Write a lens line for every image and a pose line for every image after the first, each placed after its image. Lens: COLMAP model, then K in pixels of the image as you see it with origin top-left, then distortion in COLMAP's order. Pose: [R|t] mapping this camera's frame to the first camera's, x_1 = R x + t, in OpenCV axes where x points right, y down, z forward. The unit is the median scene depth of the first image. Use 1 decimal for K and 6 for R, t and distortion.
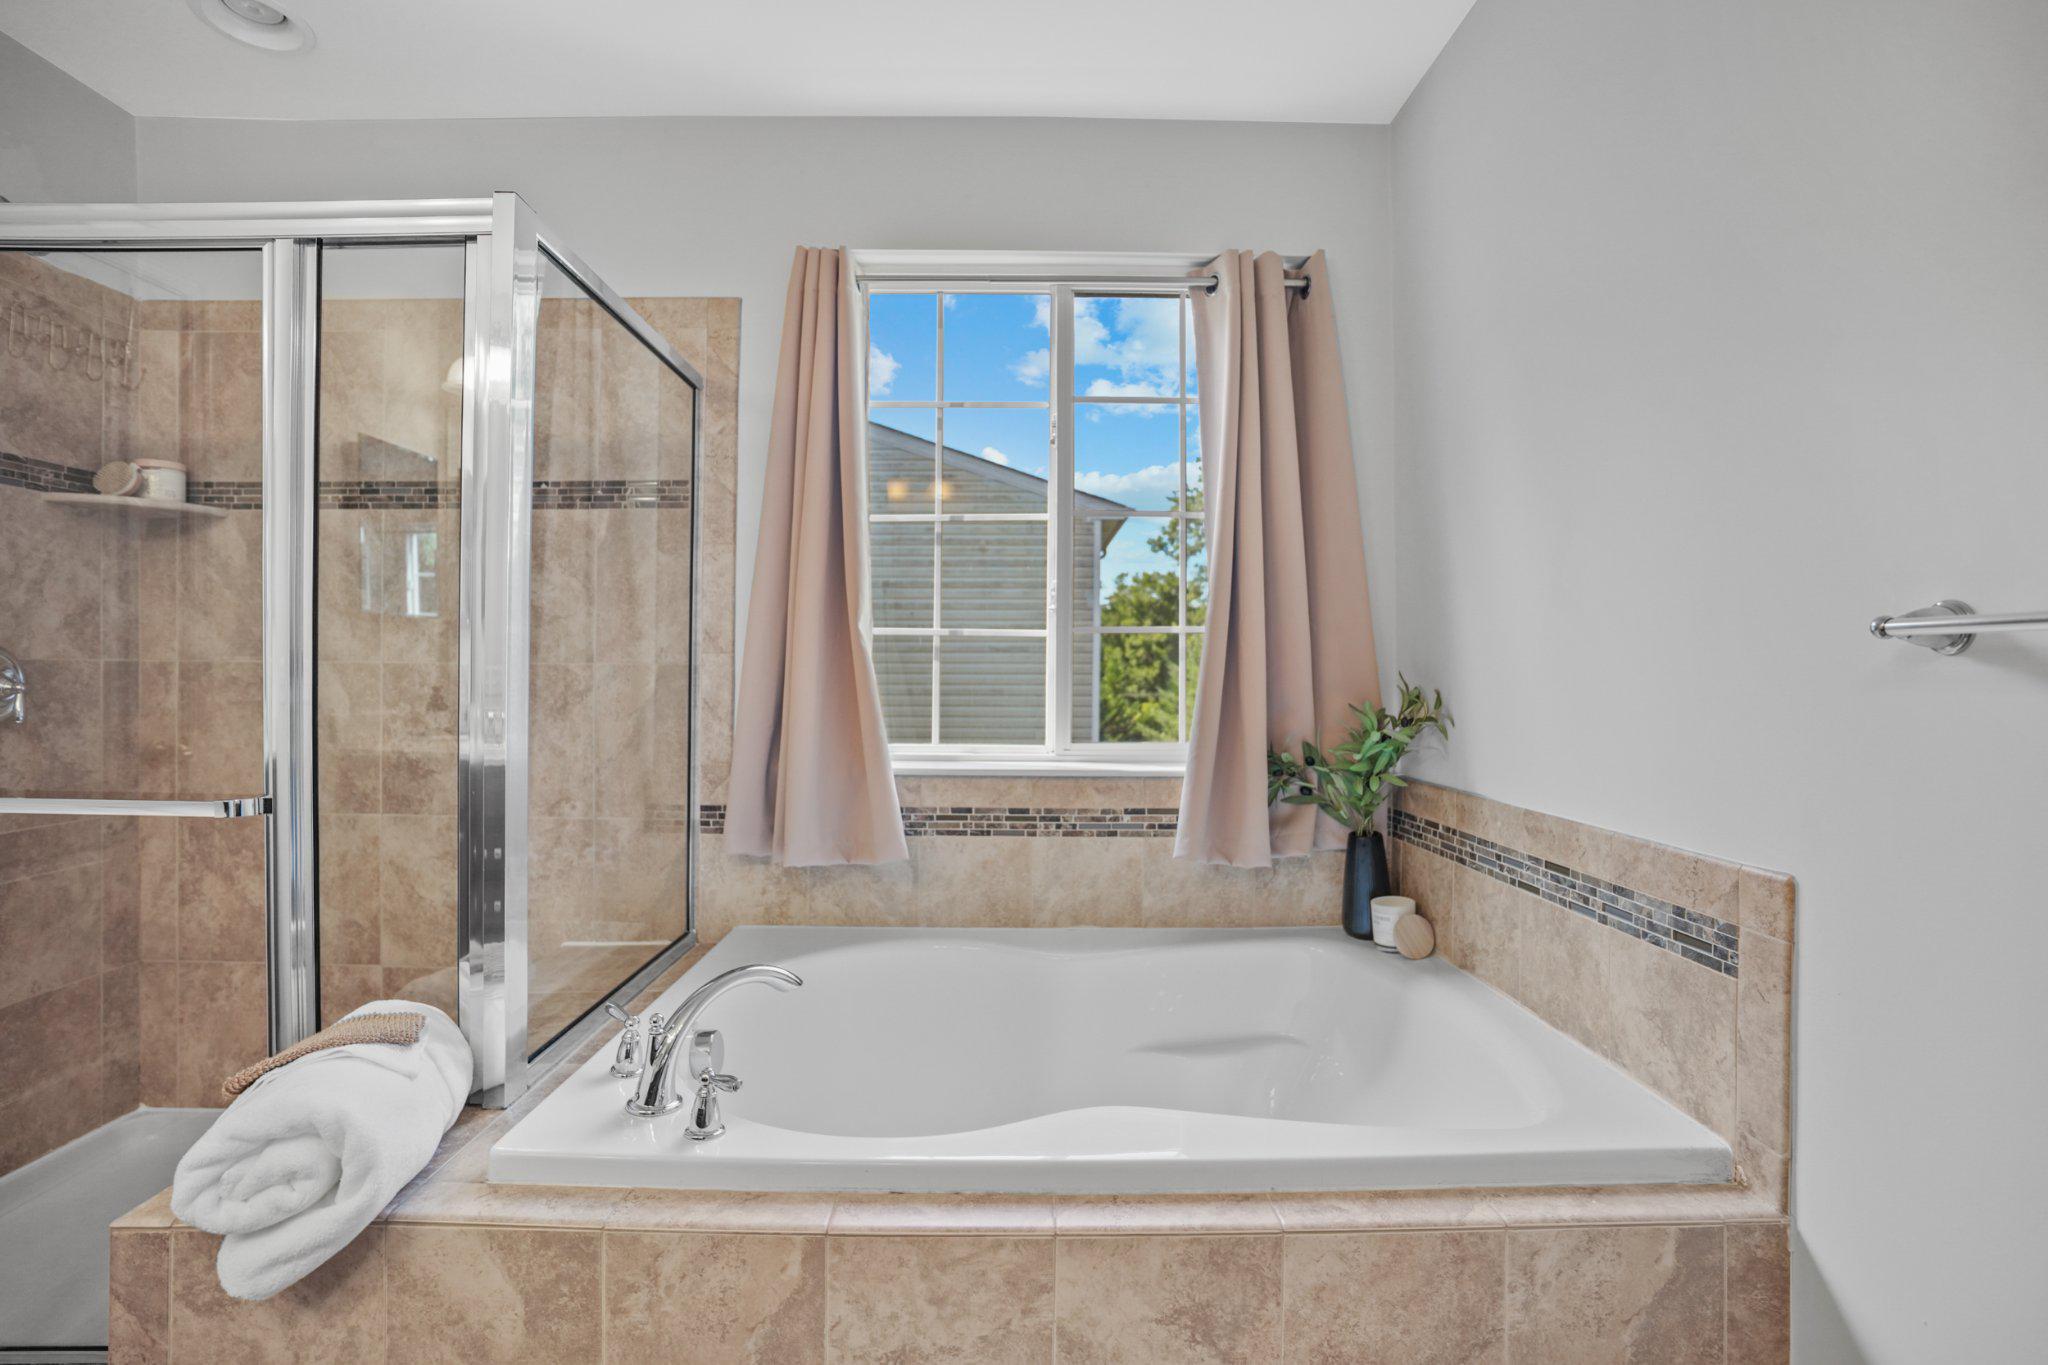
lens RADIAL K [[988.4, 0, 1023.8], [0, 988.4, 705.7], [0, 0, 1]] dist [-0.002707, -0.000393]
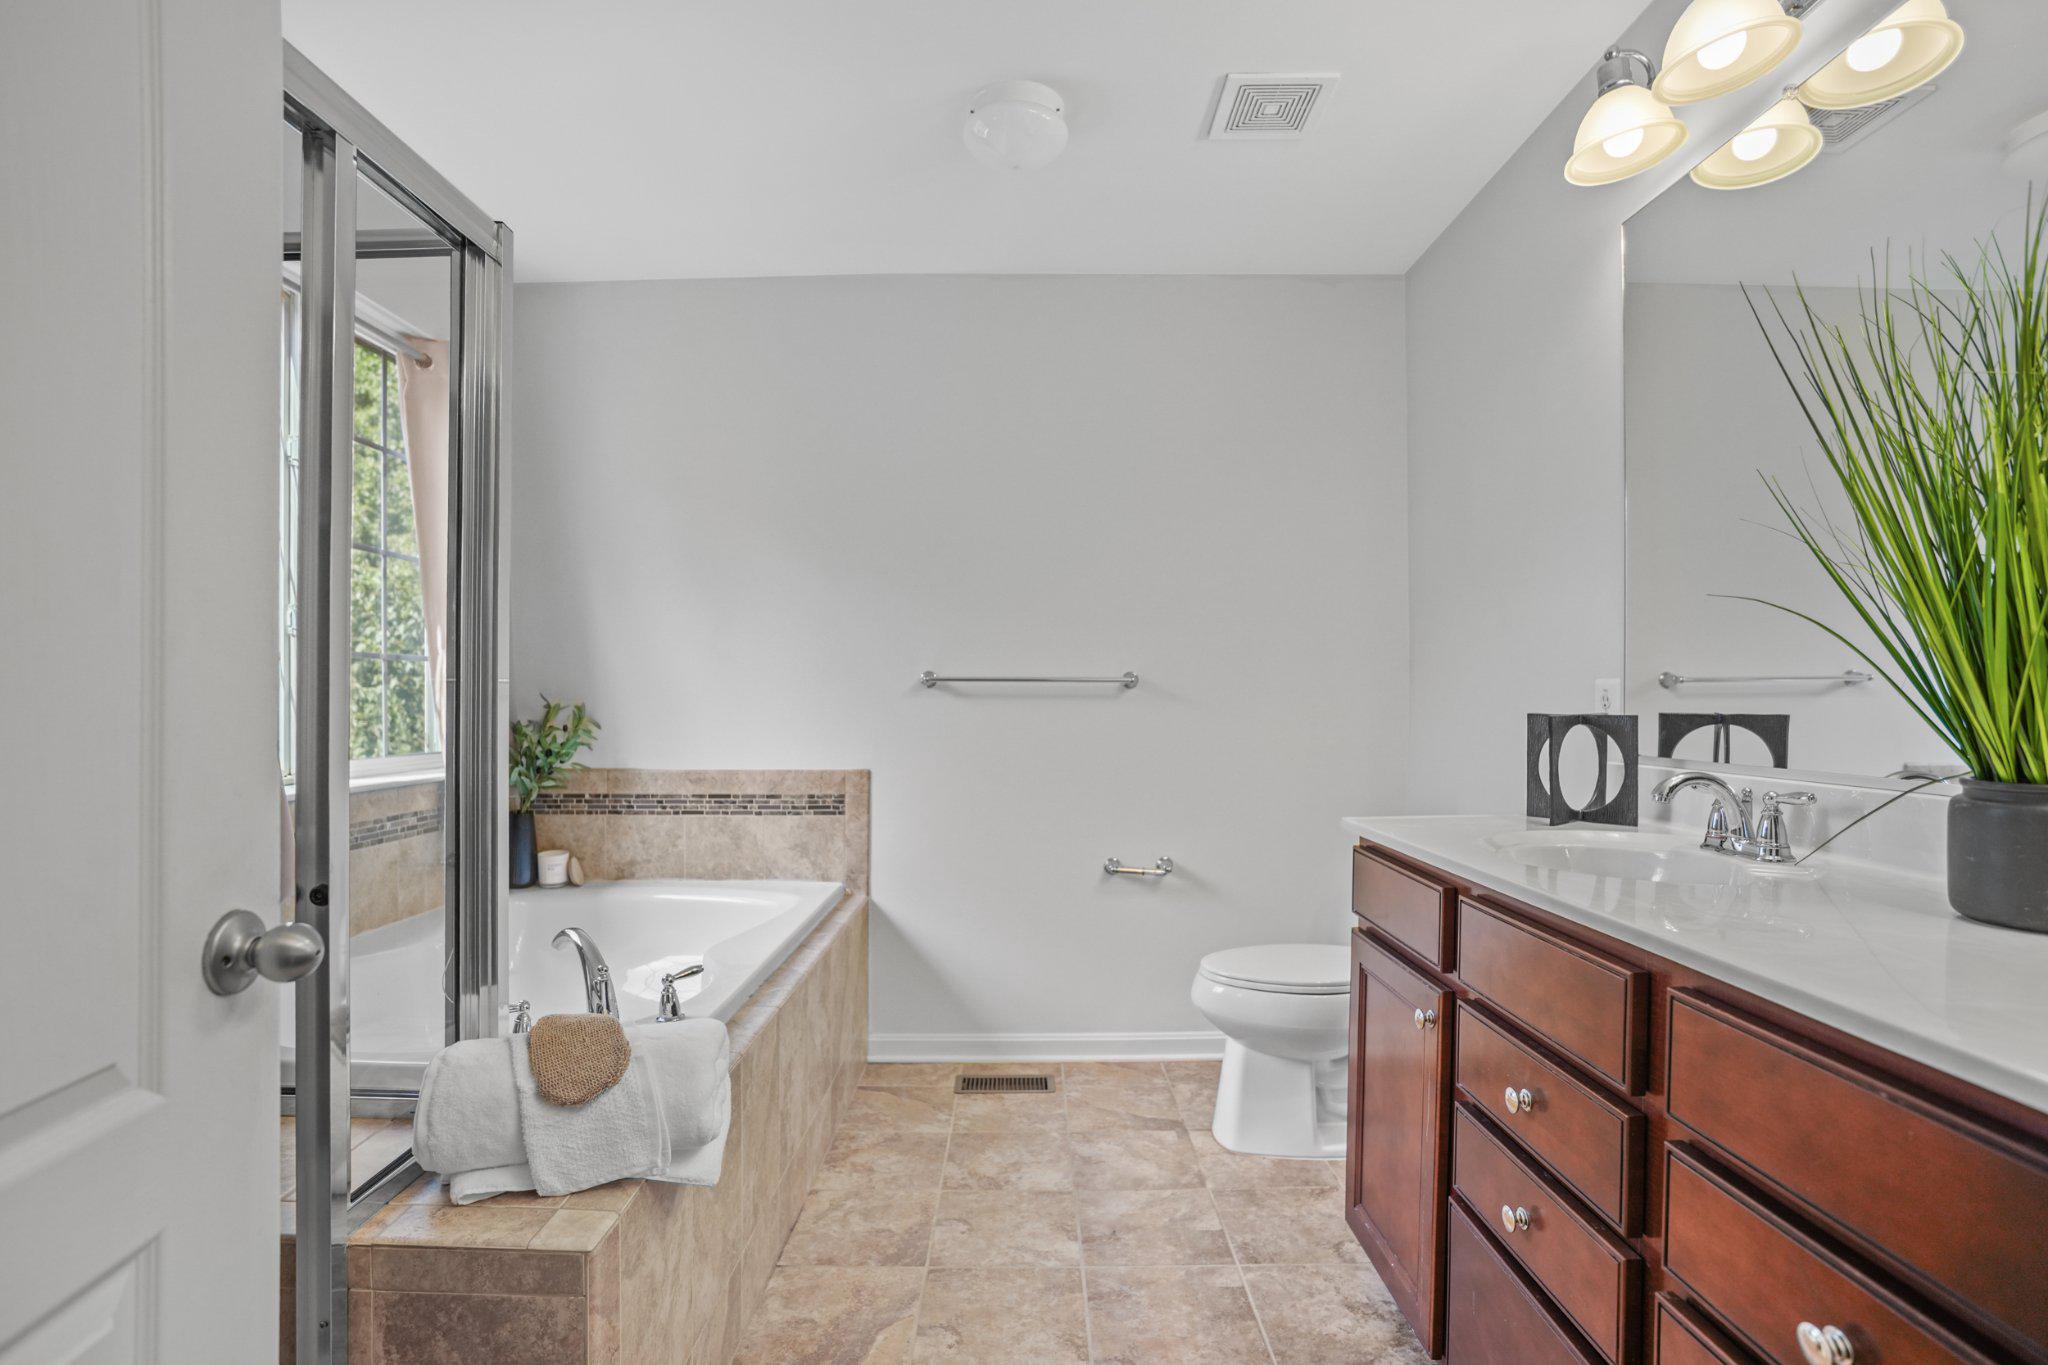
lens RADIAL K [[988.4, 0, 1023.8], [0, 988.4, 705.7], [0, 0, 1]] dist [-0.002707, -0.000393]
pose [[0.019793, -0.006731, 0.999781, -1.546816], [0.034928, 0.999372, 0.006037, -0.002325], [-0.999194, 0.034800, 0.020016, 0.413799]]
